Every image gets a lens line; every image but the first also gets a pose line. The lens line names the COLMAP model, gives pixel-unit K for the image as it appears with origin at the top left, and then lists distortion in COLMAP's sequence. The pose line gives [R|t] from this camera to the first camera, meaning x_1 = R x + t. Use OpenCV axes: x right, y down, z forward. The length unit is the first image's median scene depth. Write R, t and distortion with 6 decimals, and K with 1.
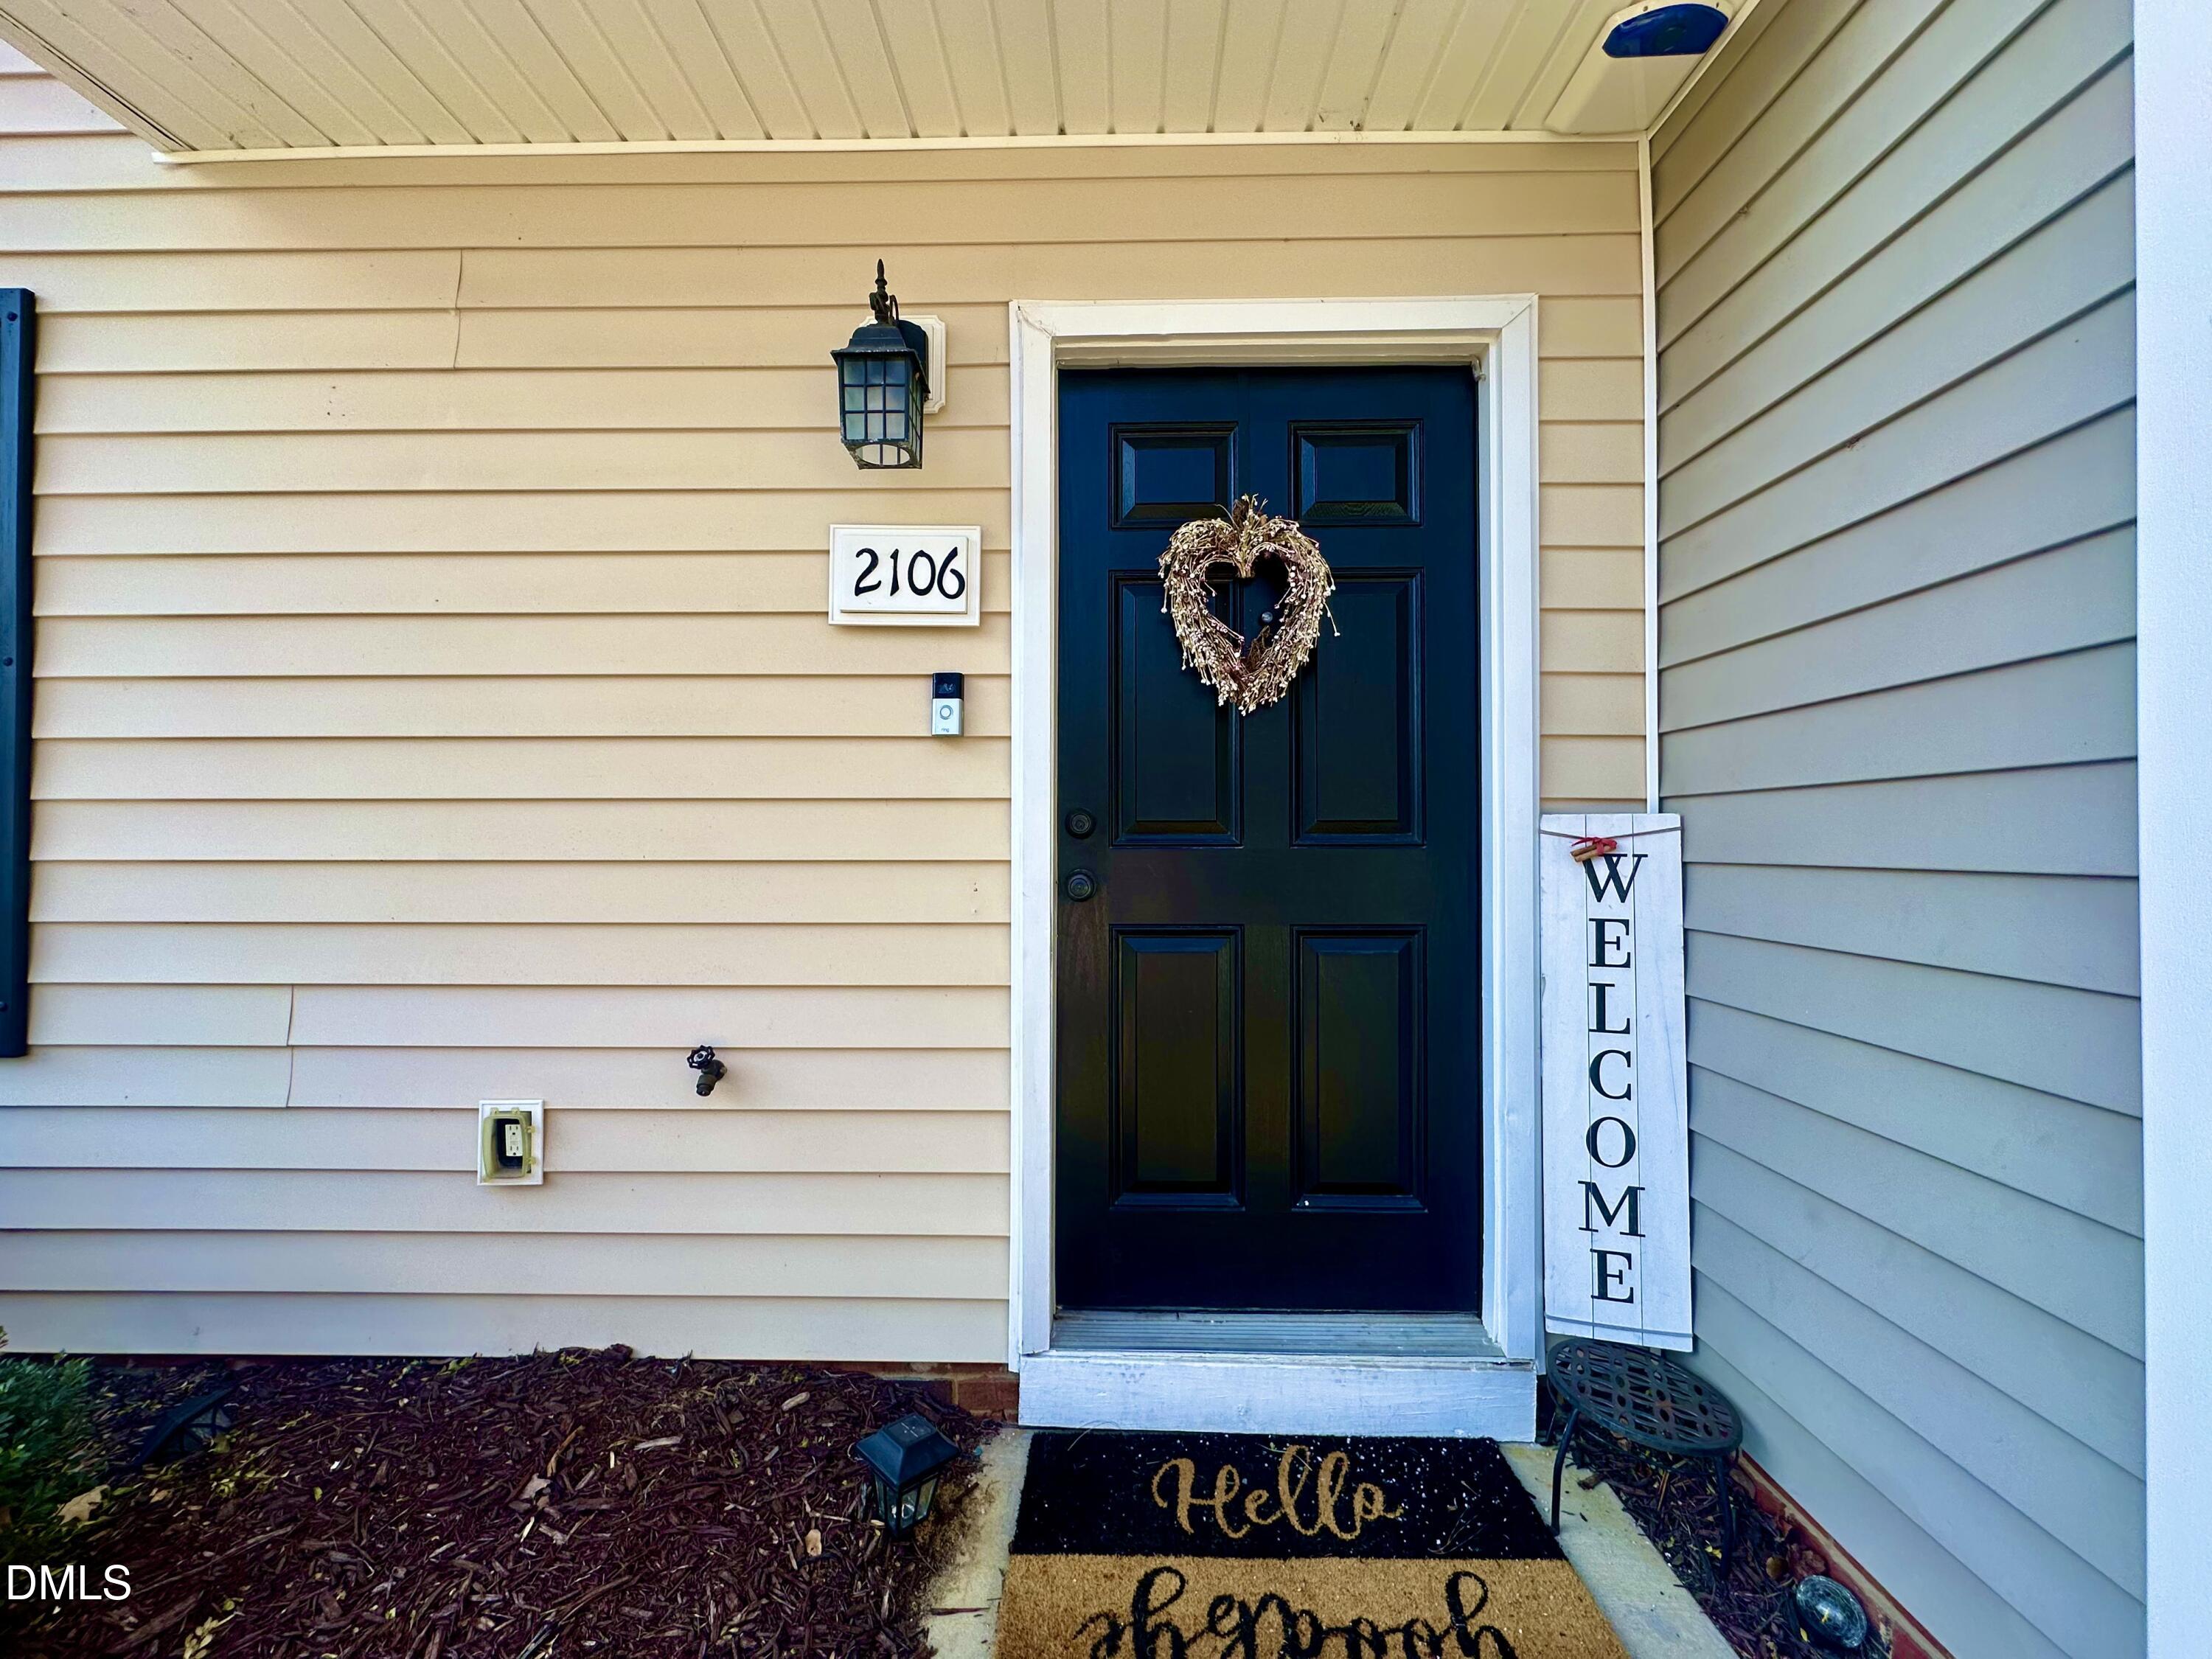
lens RADIAL K [[879.1, 0, 1106.0], [0, 879.1, 829.5], [0, 0, 1]] dist [-0.001818, -0.000421]
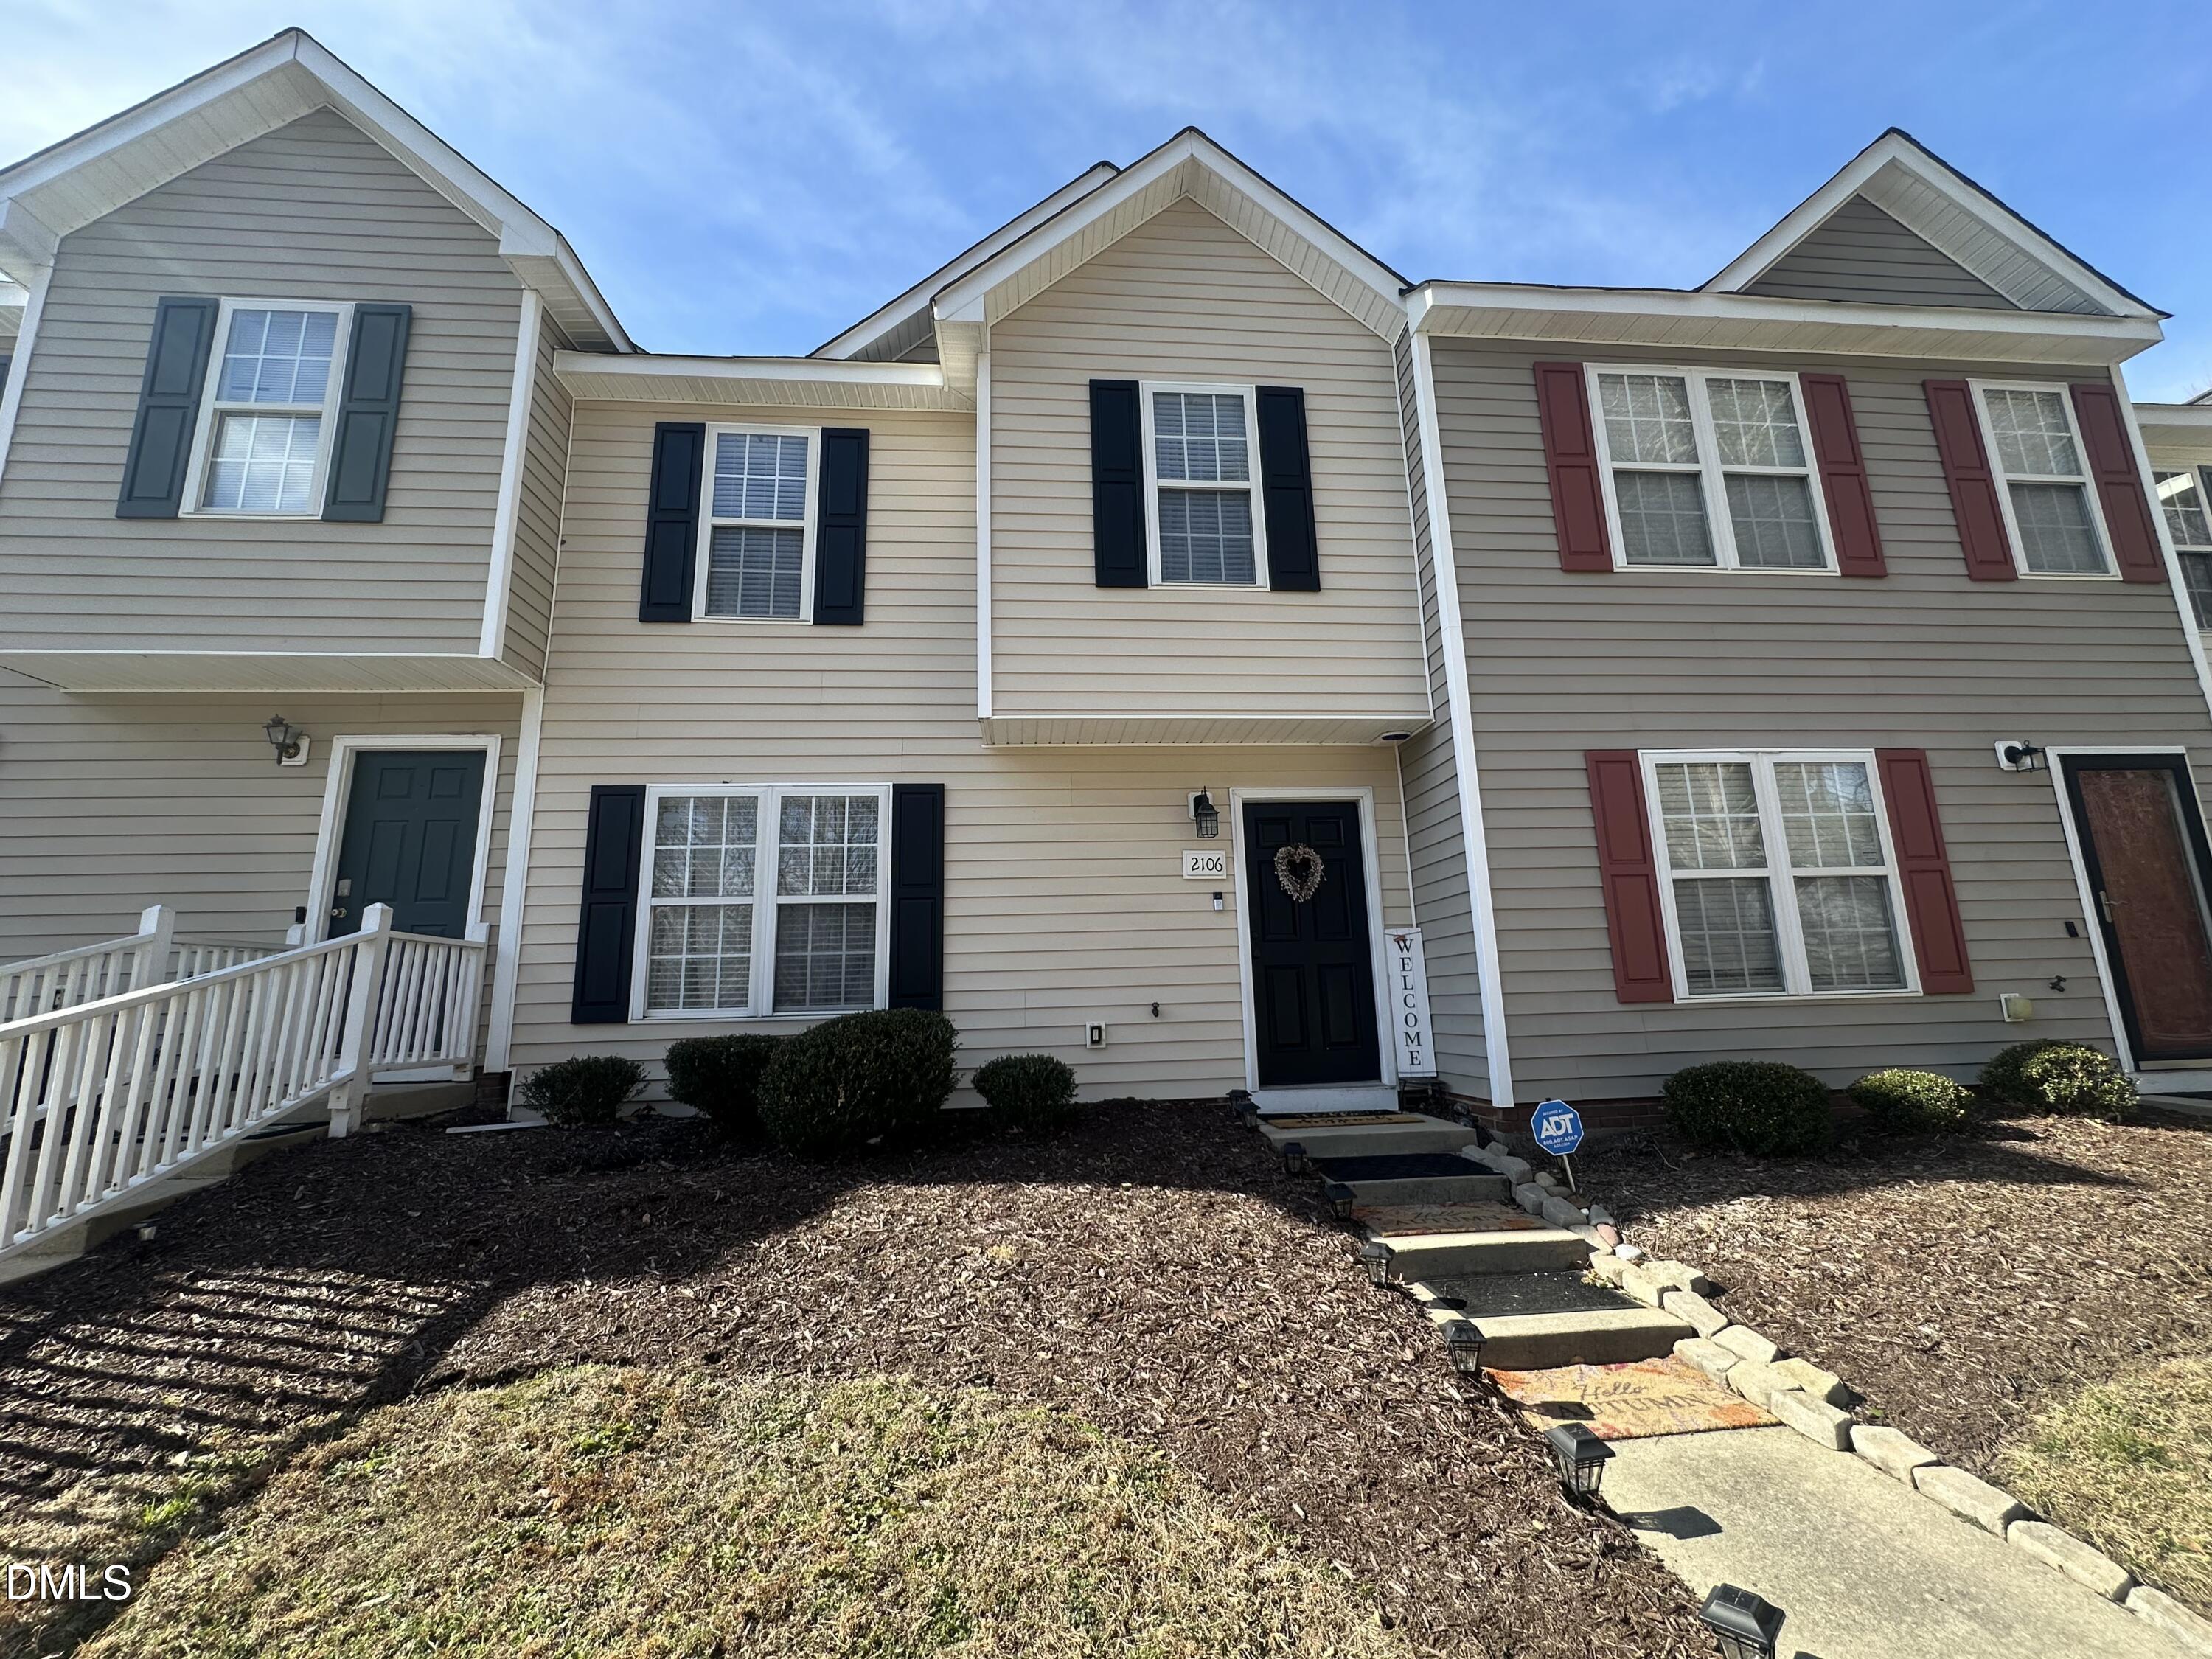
lens RADIAL K [[879.1, 0, 1106.0], [0, 879.1, 829.5], [0, 0, 1]] dist [-0.001818, -0.000421]
pose [[0.994501, -0.007575, 0.104451, -0.989067], [0.026992, 0.982224, -0.185762, 0.214247], [-0.101187, 0.187560, 0.977027, -2.418835]]
